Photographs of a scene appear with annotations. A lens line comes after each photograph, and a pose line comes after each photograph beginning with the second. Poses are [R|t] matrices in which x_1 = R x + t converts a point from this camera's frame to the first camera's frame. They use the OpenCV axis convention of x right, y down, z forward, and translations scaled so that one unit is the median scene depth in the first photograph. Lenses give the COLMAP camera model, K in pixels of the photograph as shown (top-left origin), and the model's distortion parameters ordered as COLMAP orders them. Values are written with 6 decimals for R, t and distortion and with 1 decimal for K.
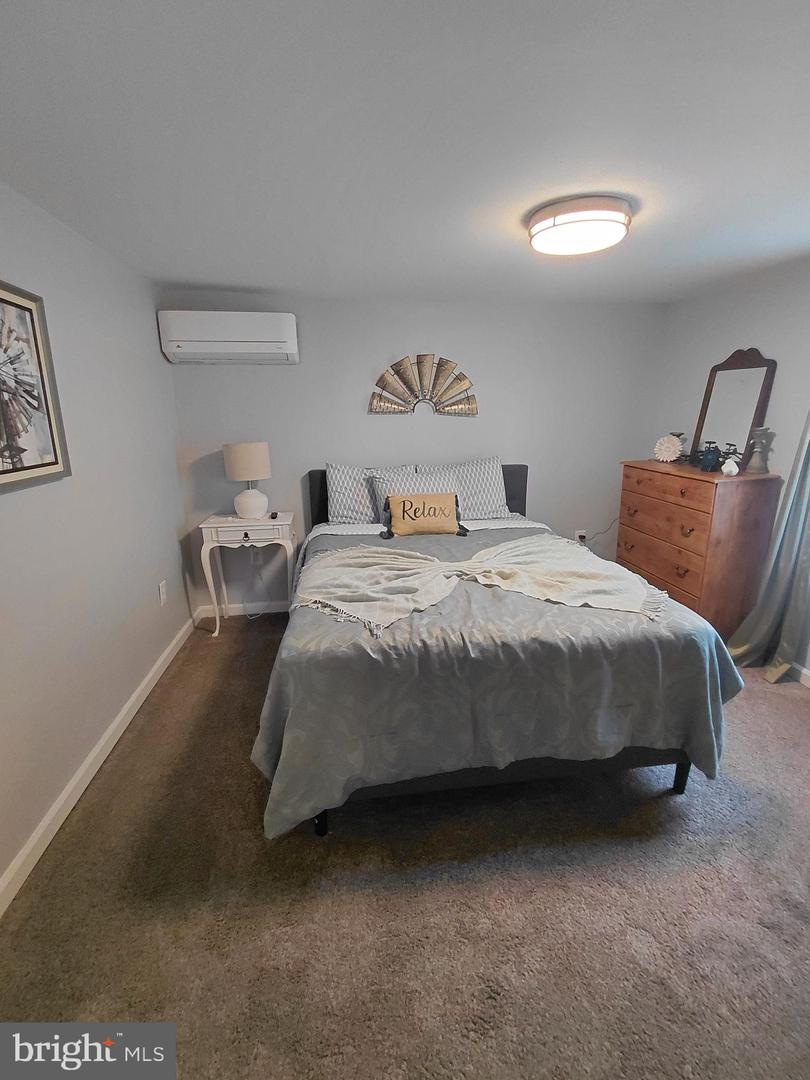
lens RADIAL K [[497.5, 0, 414.1], [0, 497.5, 540.8], [0, 0, 1]] dist [0.003843, -0.002988]
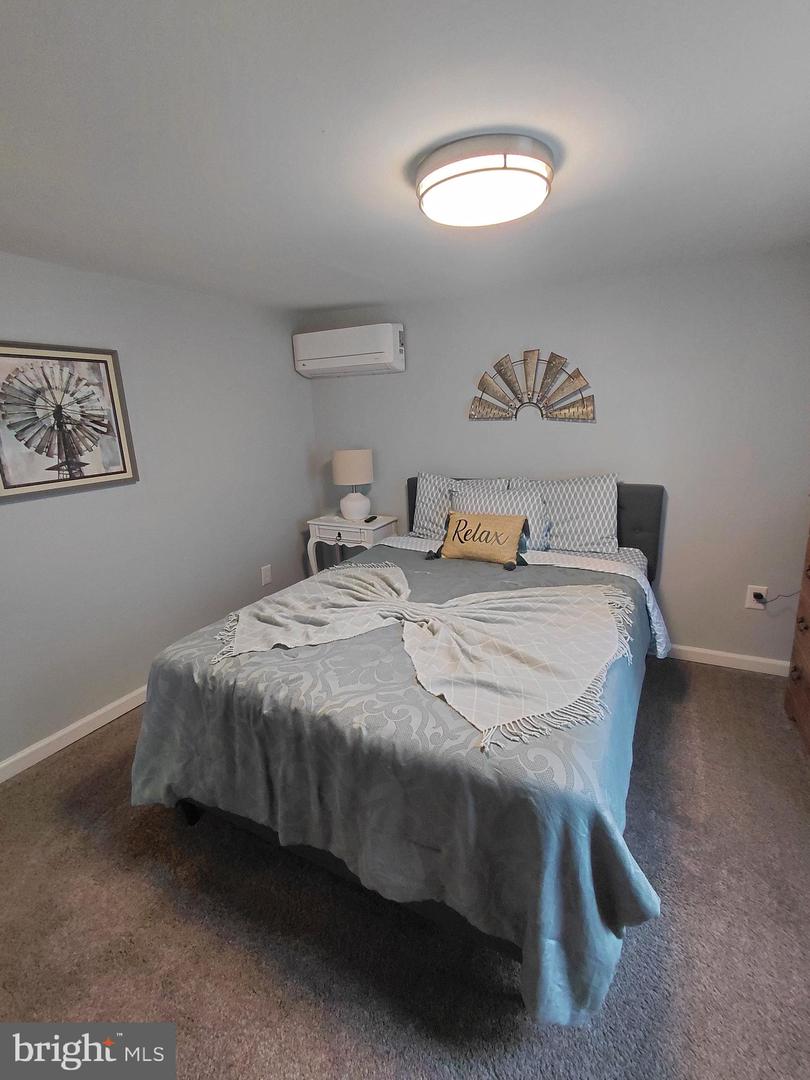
lens RADIAL K [[497.5, 0, 408.7], [0, 497.5, 540.7], [0, 0, 1]] dist [0.003843, -0.002988]
pose [[0.805616, 0.133841, -0.577122, 0.572325], [-0.118115, 0.990876, 0.064916, -0.120640], [0.580545, 0.015870, 0.814074, 0.281000]]
